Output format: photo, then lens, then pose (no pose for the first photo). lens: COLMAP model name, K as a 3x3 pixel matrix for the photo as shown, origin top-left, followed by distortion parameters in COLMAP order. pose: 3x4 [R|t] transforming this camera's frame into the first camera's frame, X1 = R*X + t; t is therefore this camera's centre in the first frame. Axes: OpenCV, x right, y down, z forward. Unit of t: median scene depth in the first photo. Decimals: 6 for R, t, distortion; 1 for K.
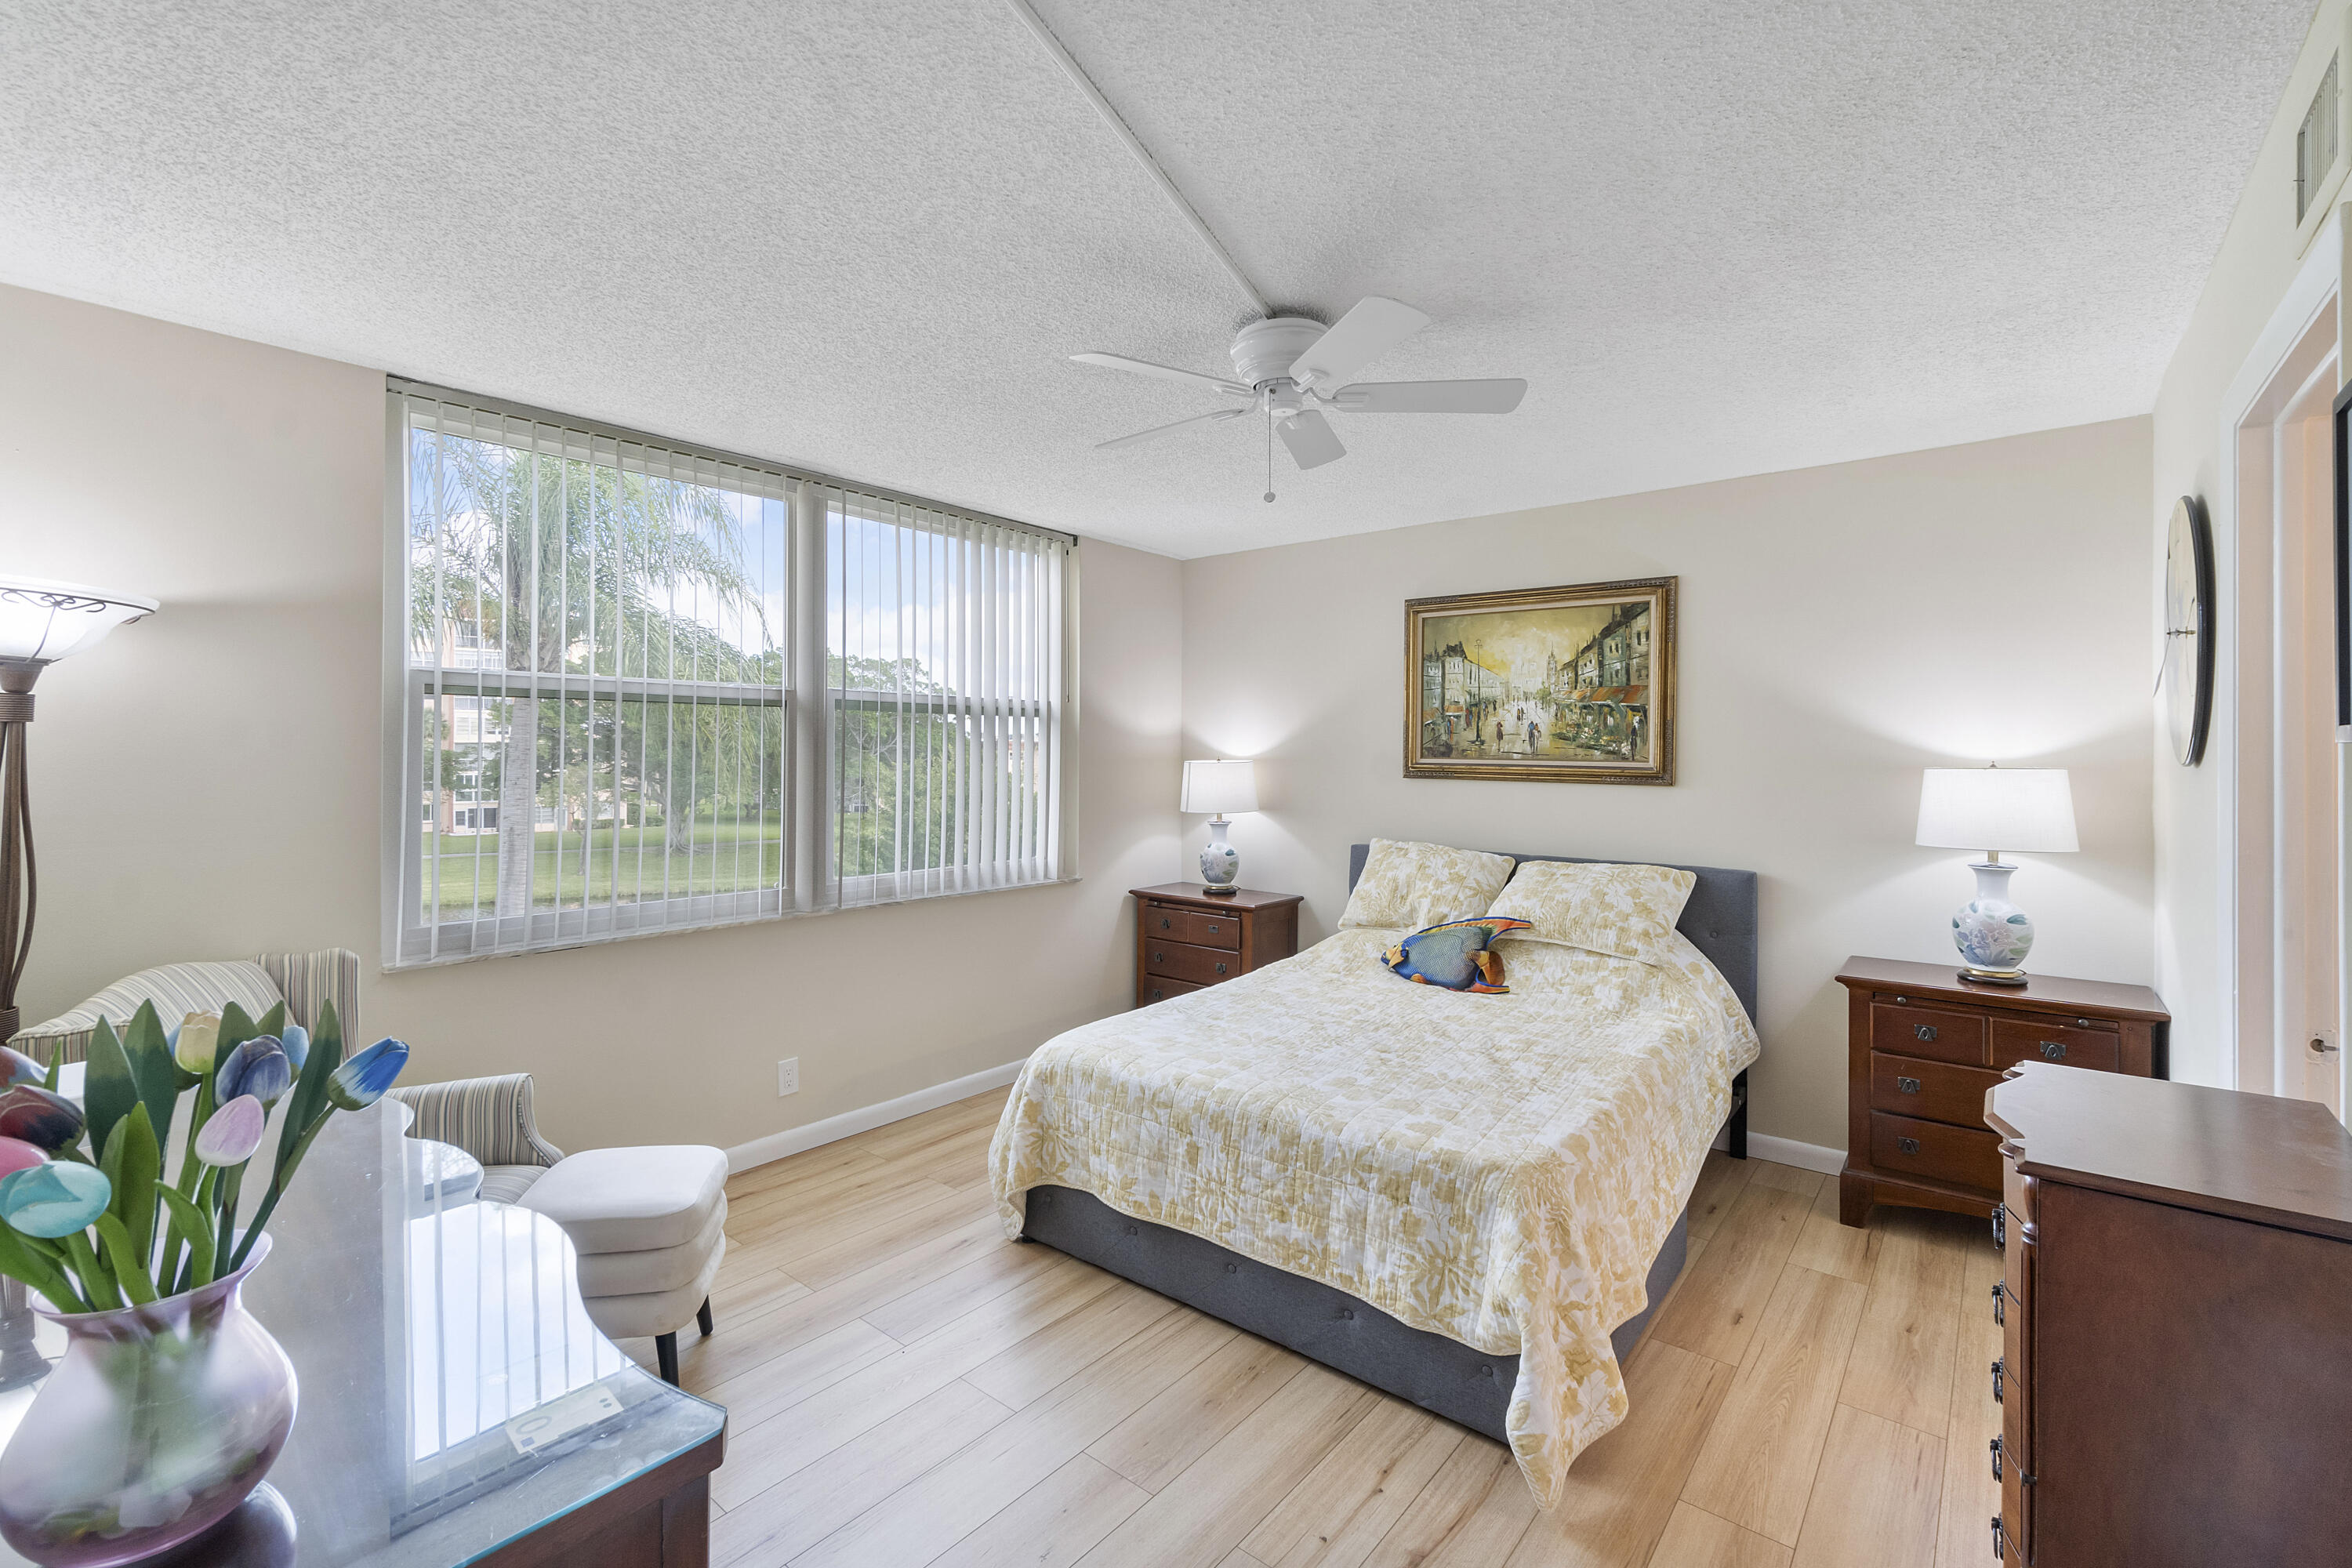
lens RADIAL K [[1007.9, 0, 1142.0], [0, 1007.9, 757.7], [0, 0, 1]] dist [-0.003668, 0.000711]
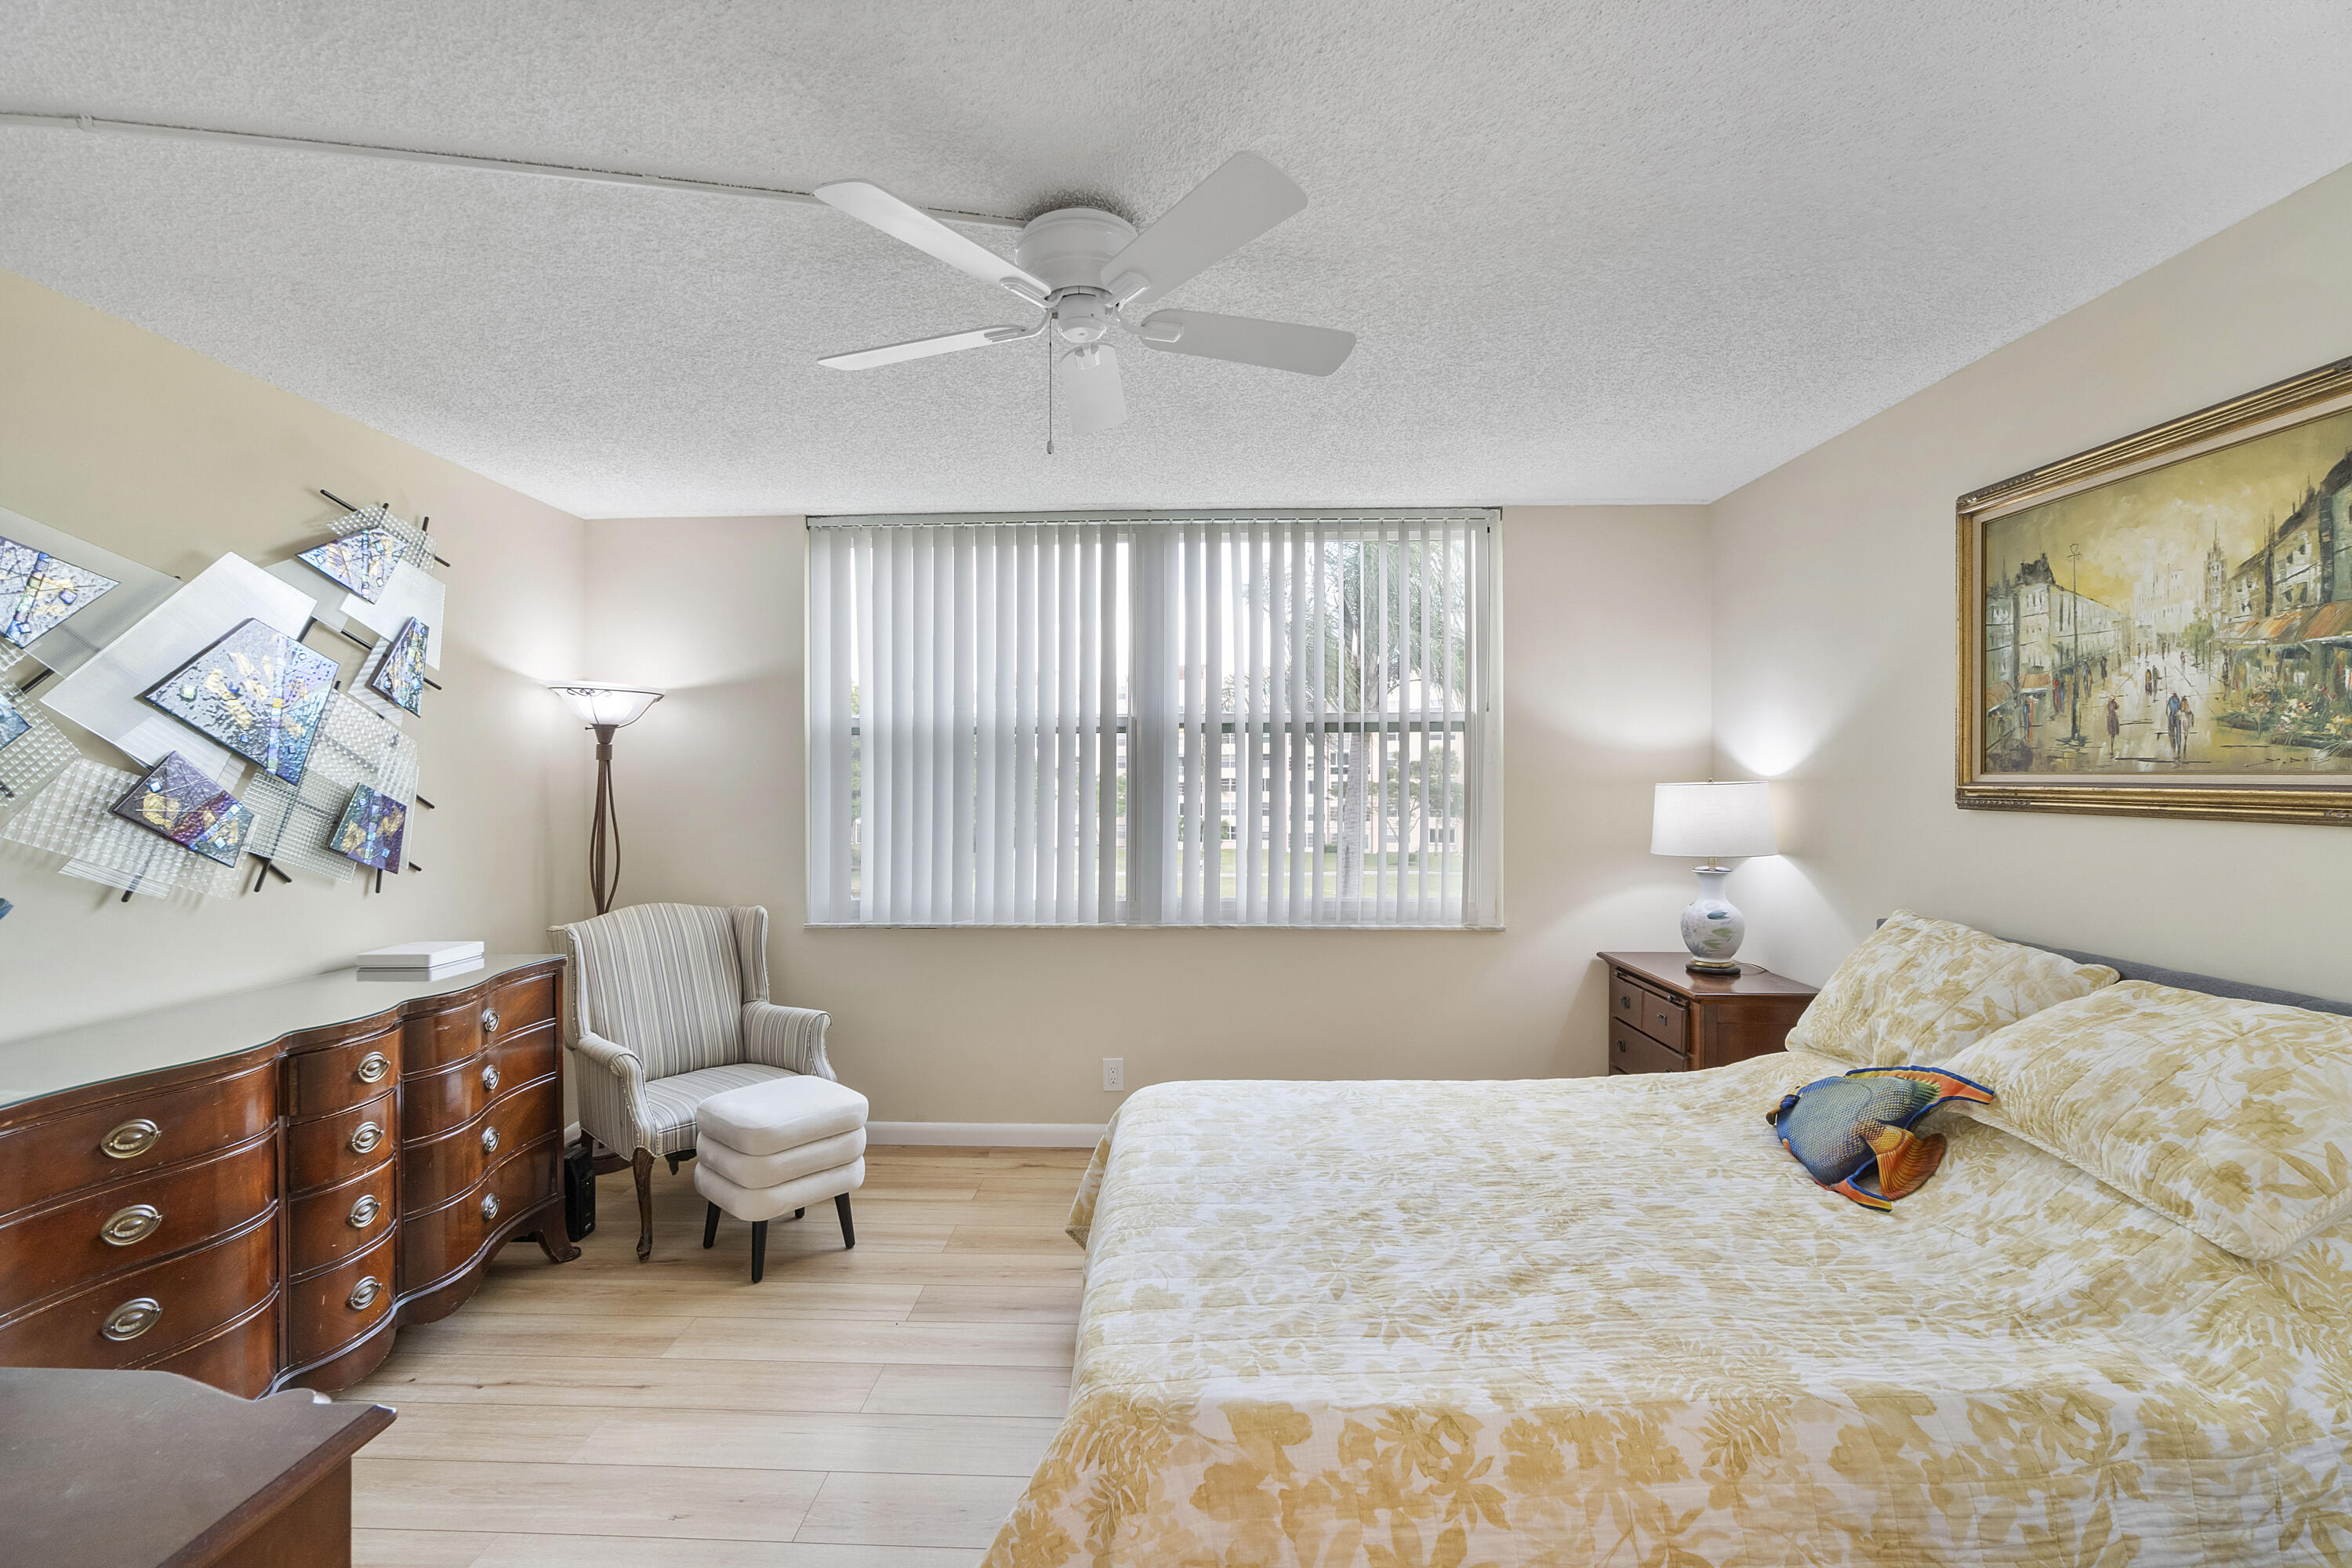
lens RADIAL K [[1007.9, 0, 1167.1], [0, 1007.9, 784.9], [0, 0, 1]] dist [-0.003668, 0.000711]
pose [[0.622887, -0.004633, -0.782298, 0.466140], [0.000284, 0.999984, -0.005696, 0.010513], [0.782312, 0.003326, 0.622878, 0.322746]]
